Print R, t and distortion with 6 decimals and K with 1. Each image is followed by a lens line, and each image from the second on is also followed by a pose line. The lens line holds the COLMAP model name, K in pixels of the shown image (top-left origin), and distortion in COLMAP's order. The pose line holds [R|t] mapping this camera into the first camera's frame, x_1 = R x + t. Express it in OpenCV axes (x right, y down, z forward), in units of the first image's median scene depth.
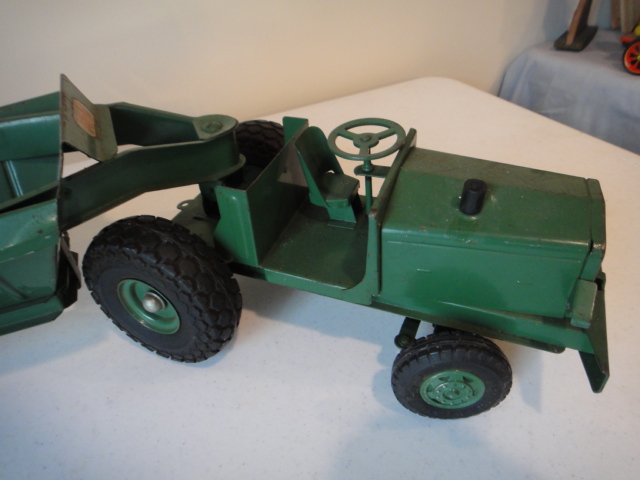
lens RADIAL K [[464.6, 0, 320.0], [0, 464.6, 240.0], [0, 0, 1]] dist [0.006305, 0.007556]
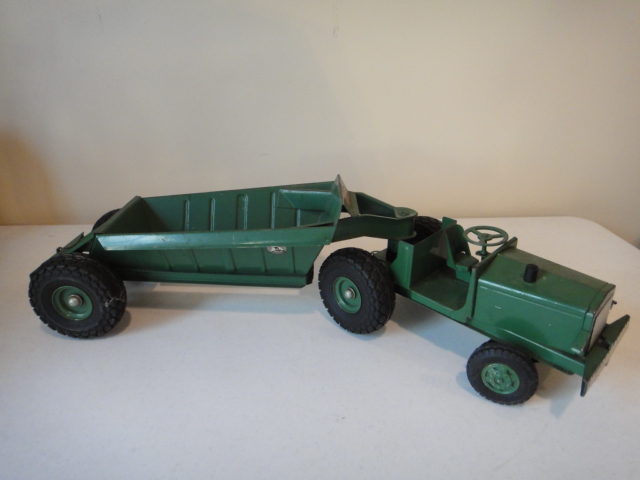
lens RADIAL K [[464.6, 0, 320.0], [0, 464.6, 240.0], [0, 0, 1]] dist [0.006305, 0.007556]
pose [[0.915201, 0.220968, -0.337017, 0.121649], [-0.288360, 0.943267, -0.164606, 0.278771], [0.281524, 0.247830, 0.926997, -0.851597]]
